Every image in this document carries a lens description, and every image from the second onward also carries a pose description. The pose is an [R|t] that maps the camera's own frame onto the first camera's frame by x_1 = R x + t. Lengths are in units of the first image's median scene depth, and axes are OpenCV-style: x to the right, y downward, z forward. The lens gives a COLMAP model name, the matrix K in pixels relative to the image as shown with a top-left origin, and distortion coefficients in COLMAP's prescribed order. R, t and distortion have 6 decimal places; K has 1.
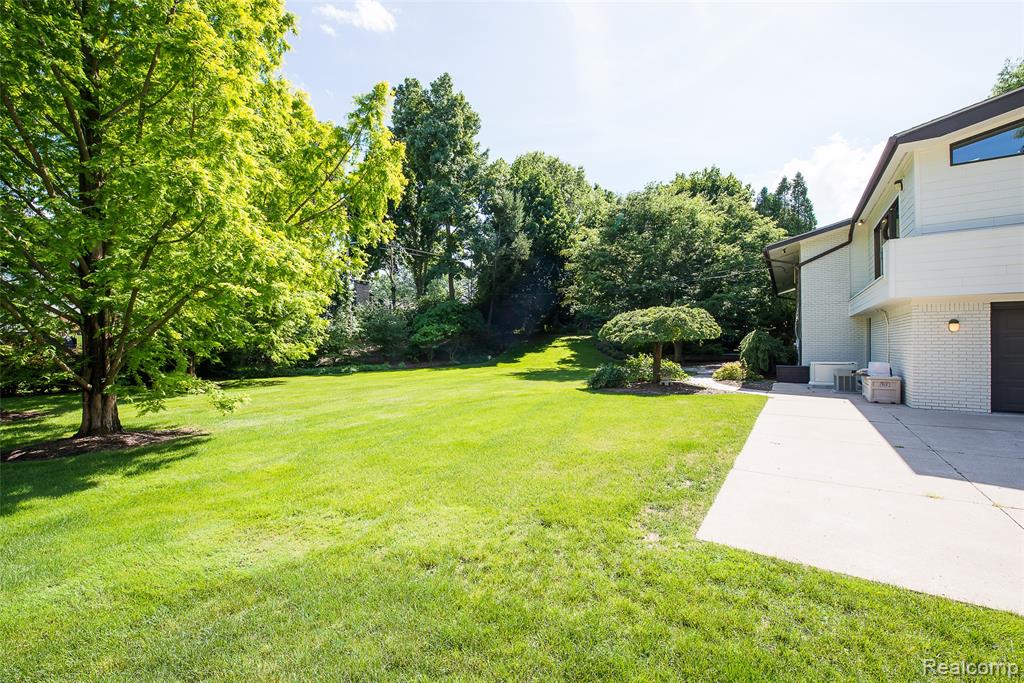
lens RADIAL K [[392.9, 0, 512.0], [0, 392.9, 341.5], [0, 0, 1]] dist [-0.000169, -0.000022]
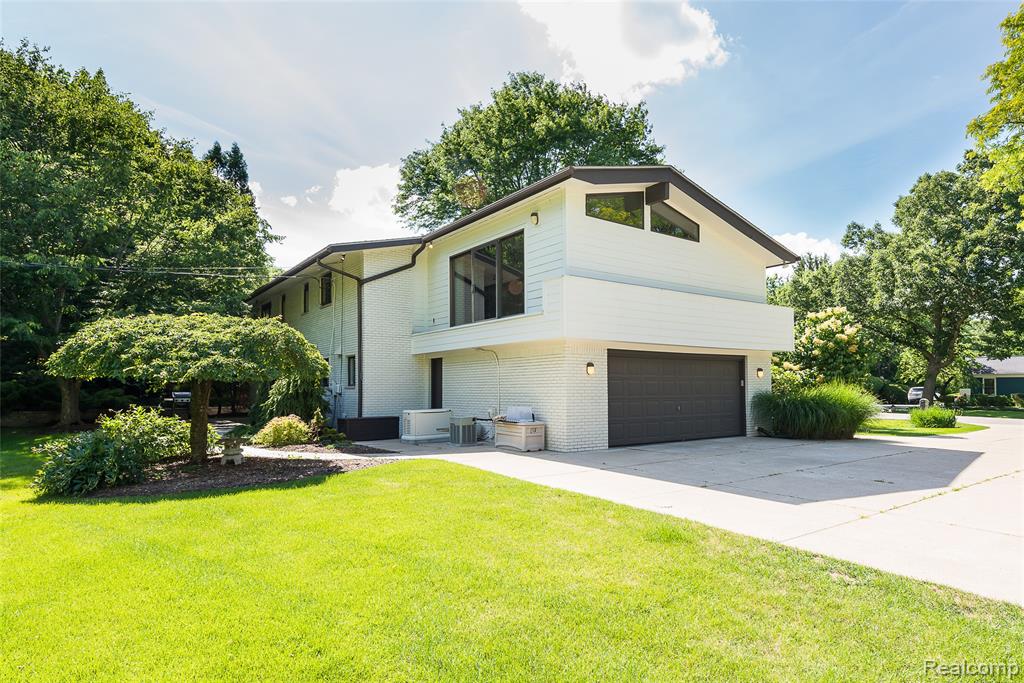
lens RADIAL K [[596.0, 0, 513.3], [0, 596.0, 378.7], [0, 0, 1]] dist [0.001383, 0.000523]
pose [[0.317991, 0.019400, 0.947895, -0.330853], [-0.005366, 0.999811, -0.018662, 0.012549], [-0.948079, 0.000848, 0.318035, 0.520818]]
